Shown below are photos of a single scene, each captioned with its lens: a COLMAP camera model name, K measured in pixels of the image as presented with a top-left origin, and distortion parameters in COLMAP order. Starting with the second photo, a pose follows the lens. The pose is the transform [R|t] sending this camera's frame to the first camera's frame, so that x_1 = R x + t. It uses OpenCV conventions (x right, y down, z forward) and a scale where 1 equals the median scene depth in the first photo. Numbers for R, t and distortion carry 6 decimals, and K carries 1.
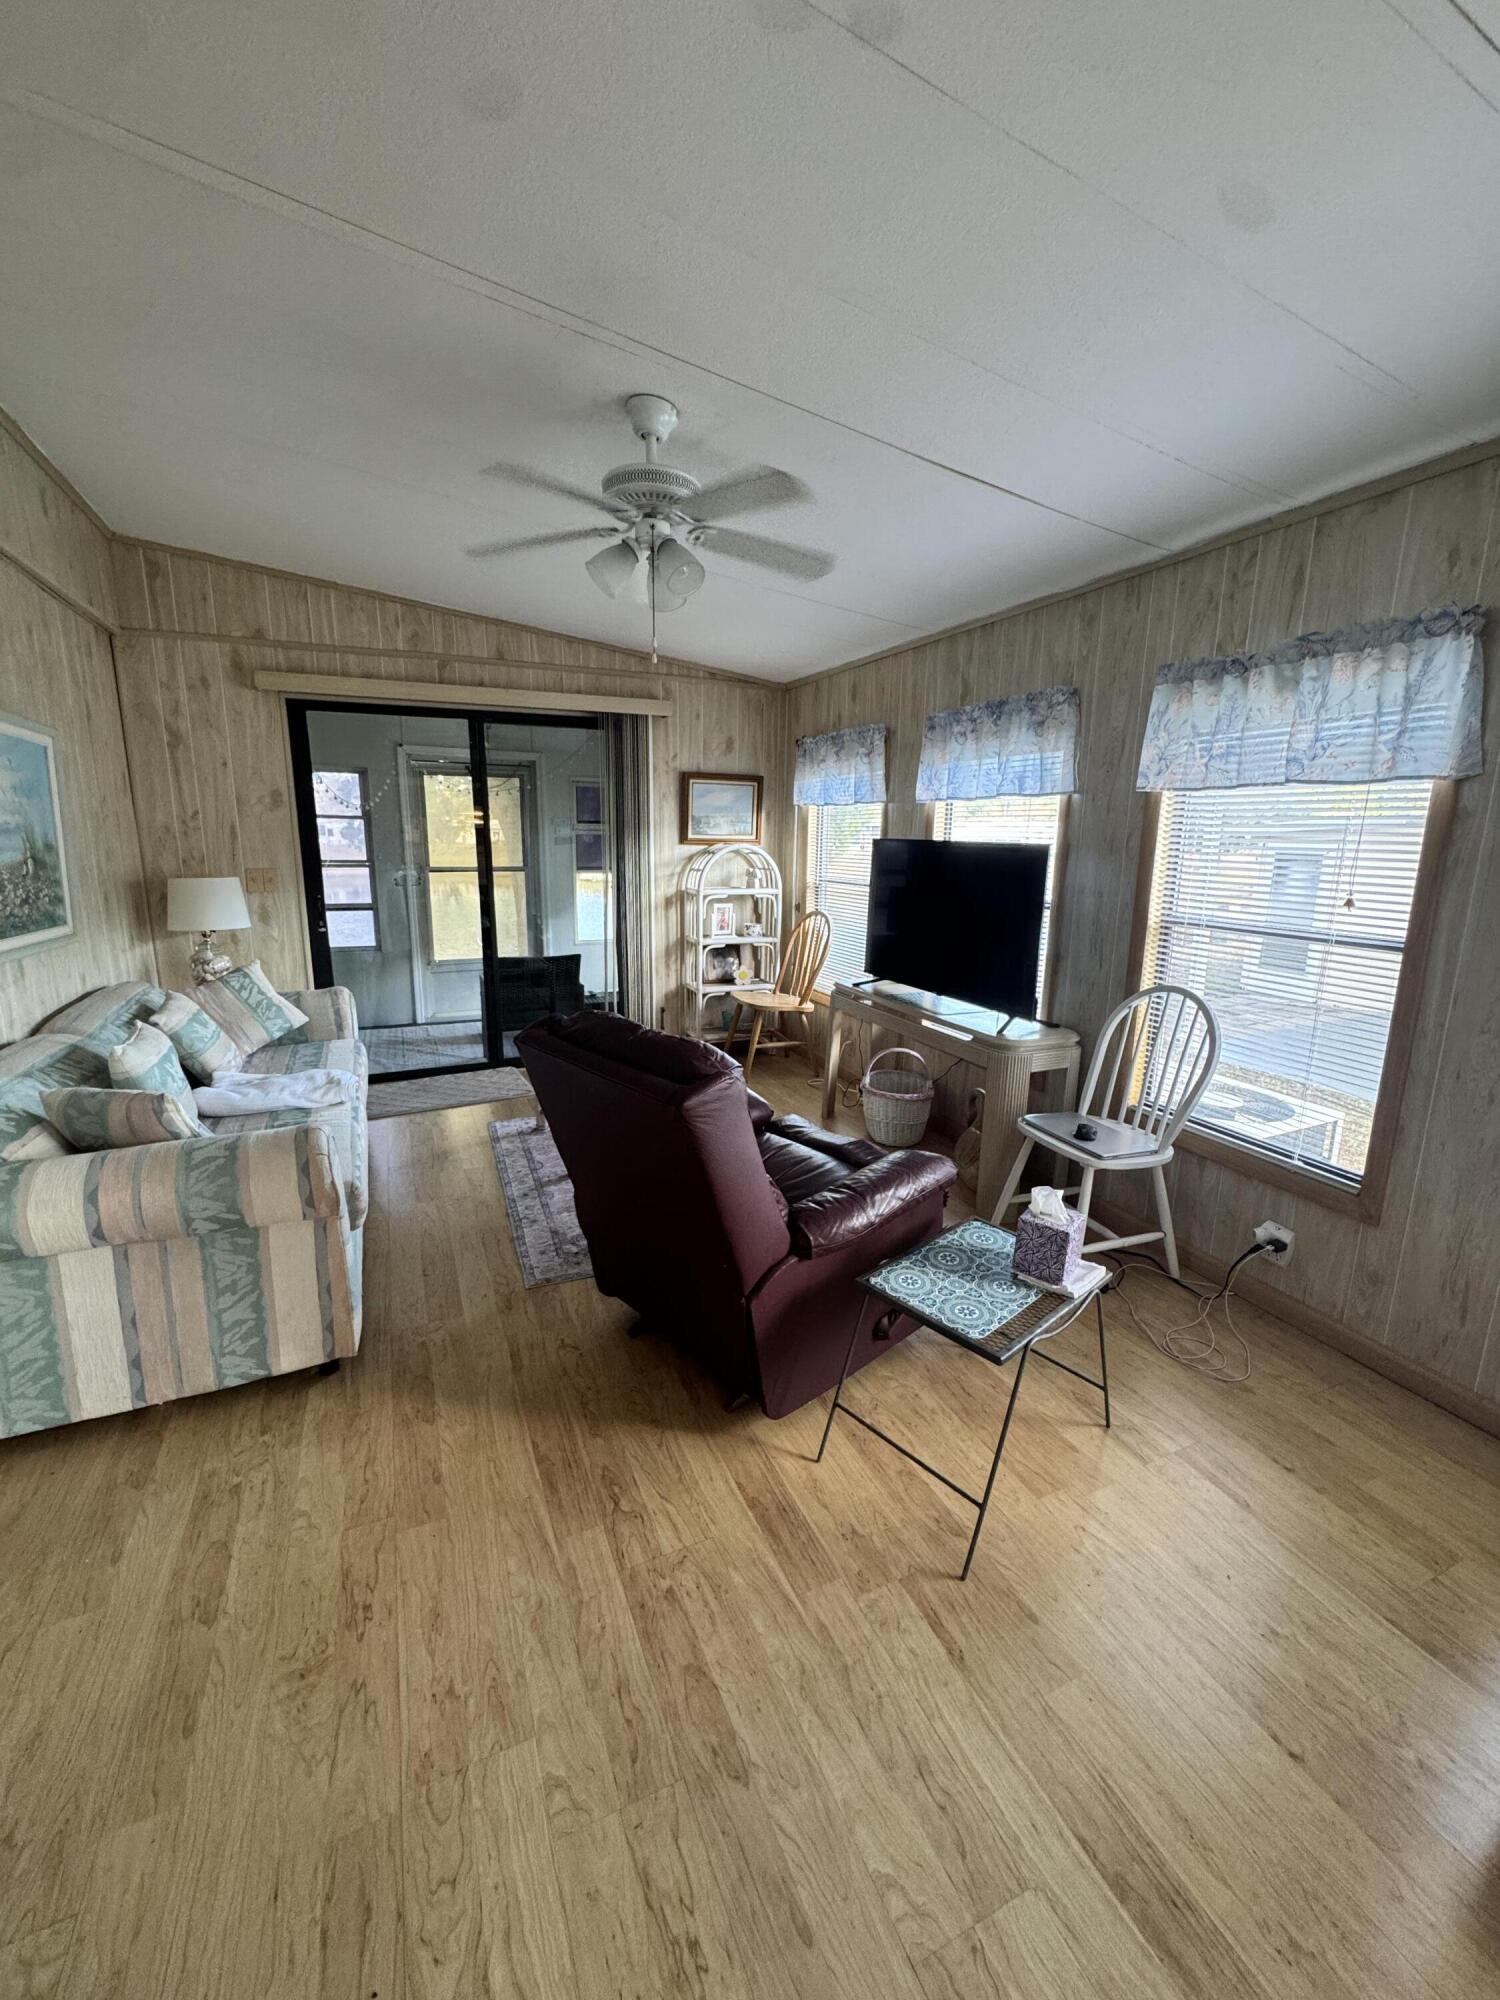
lens RADIAL K [[800.6, 0, 750.0], [0, 800.6, 1000.0], [0, 0, 1]] dist [-0.001843, -0.000054]
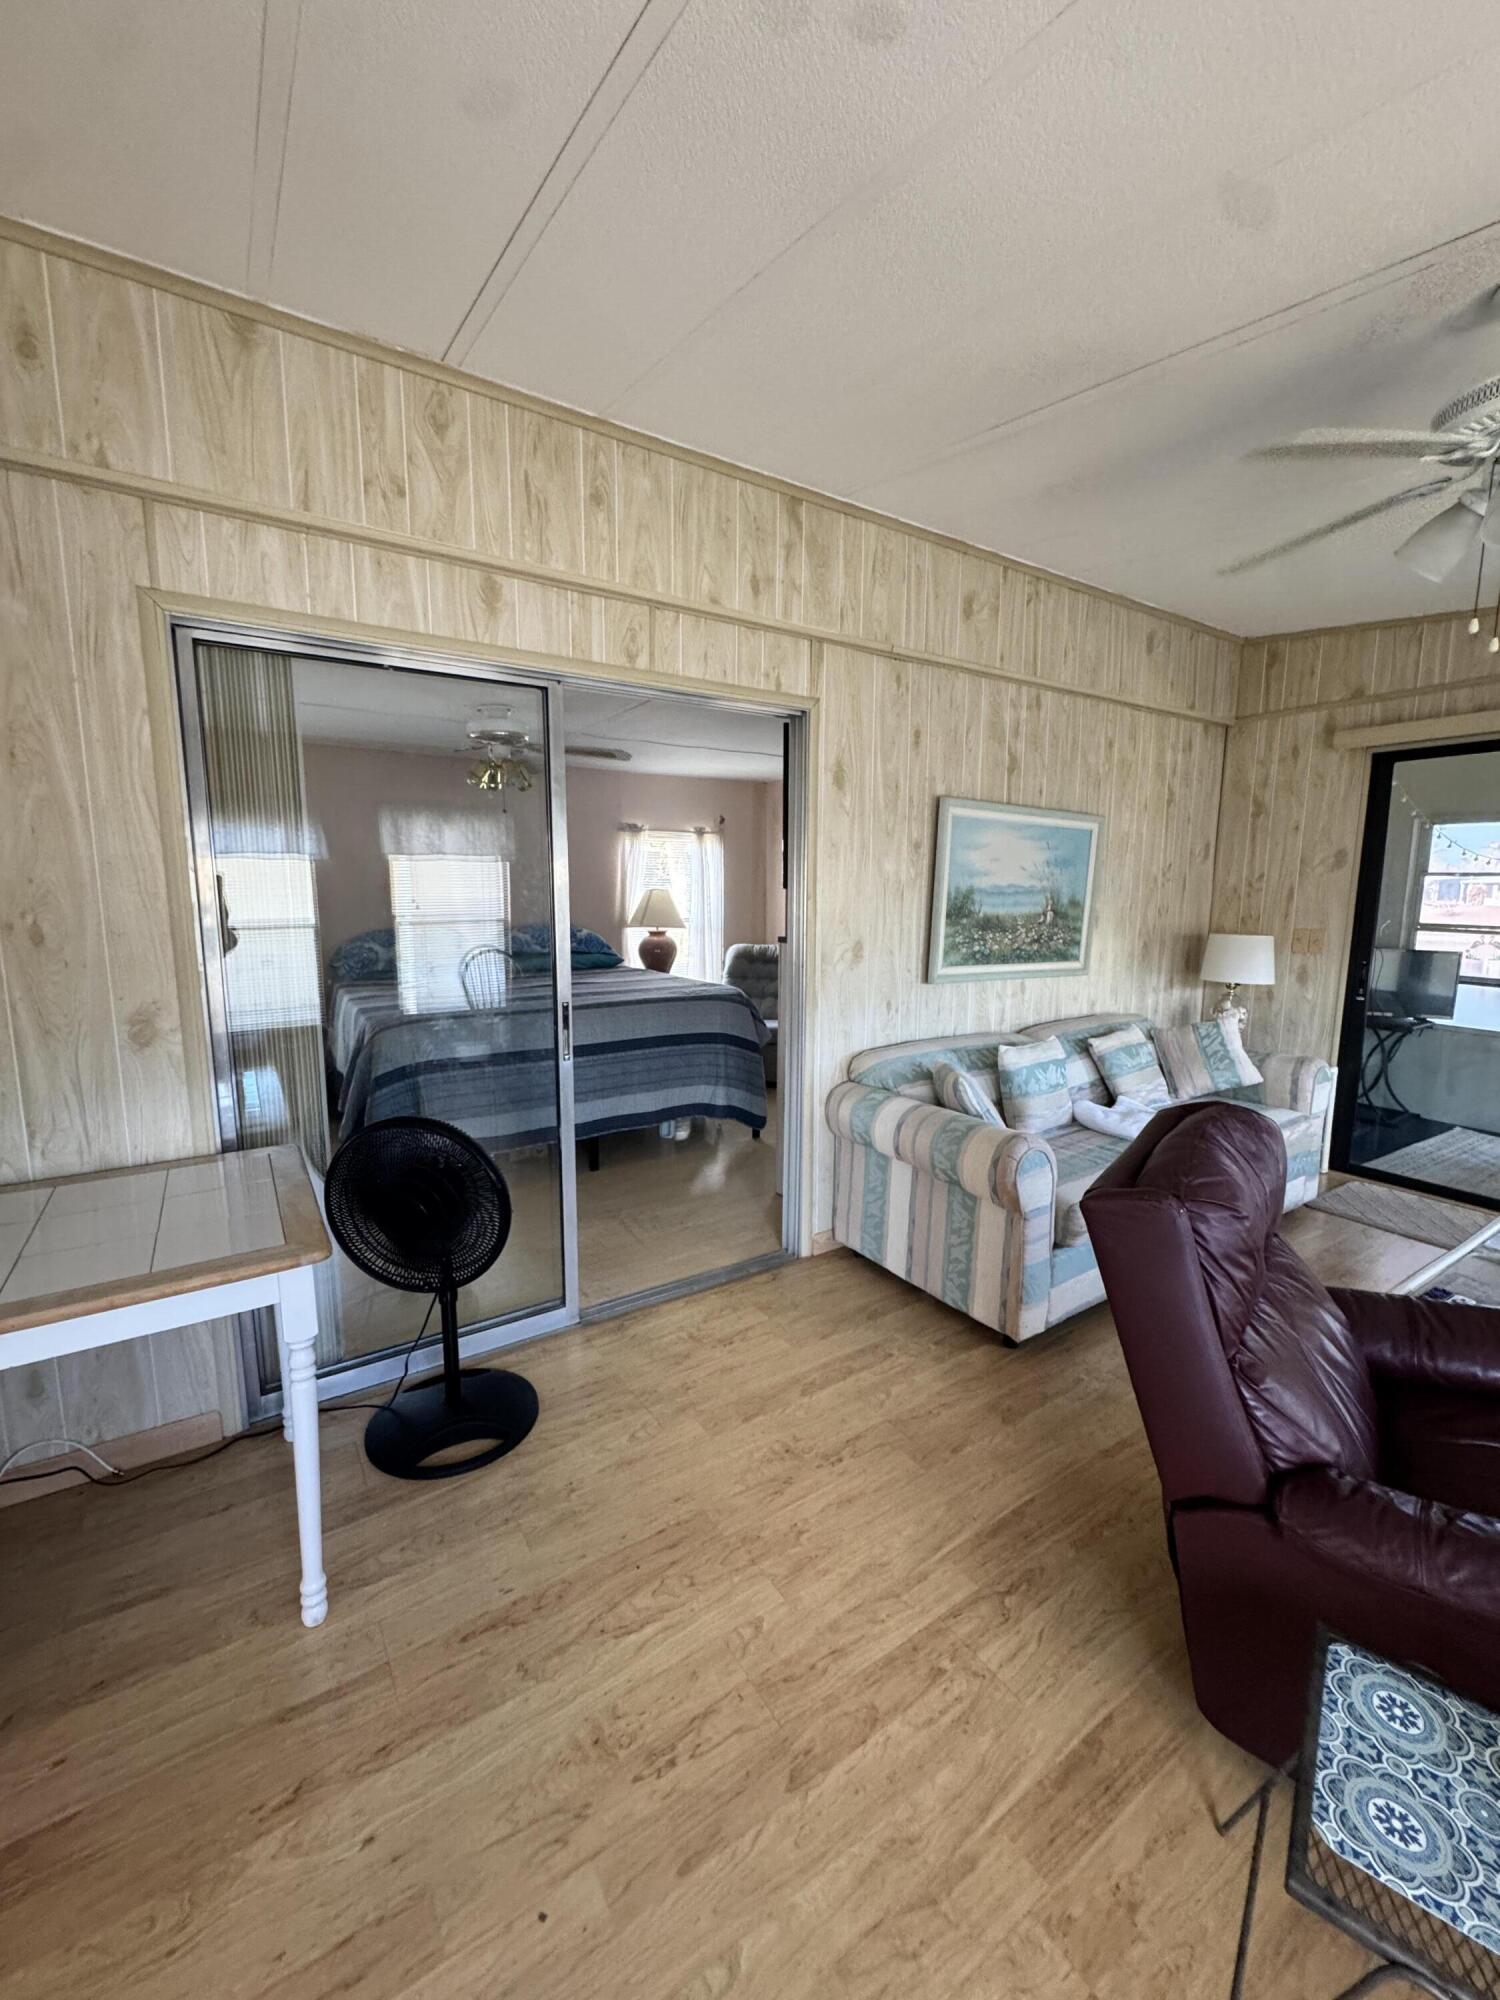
lens RADIAL K [[800.6, 0, 750.0], [0, 800.6, 1000.0], [0, 0, 1]] dist [-0.001843, -0.000054]
pose [[0.157152, 0.132367, -0.978664, 0.387208], [-0.204150, 0.973927, 0.098944, -0.053748], [0.966243, 0.184245, 0.180077, 0.252280]]
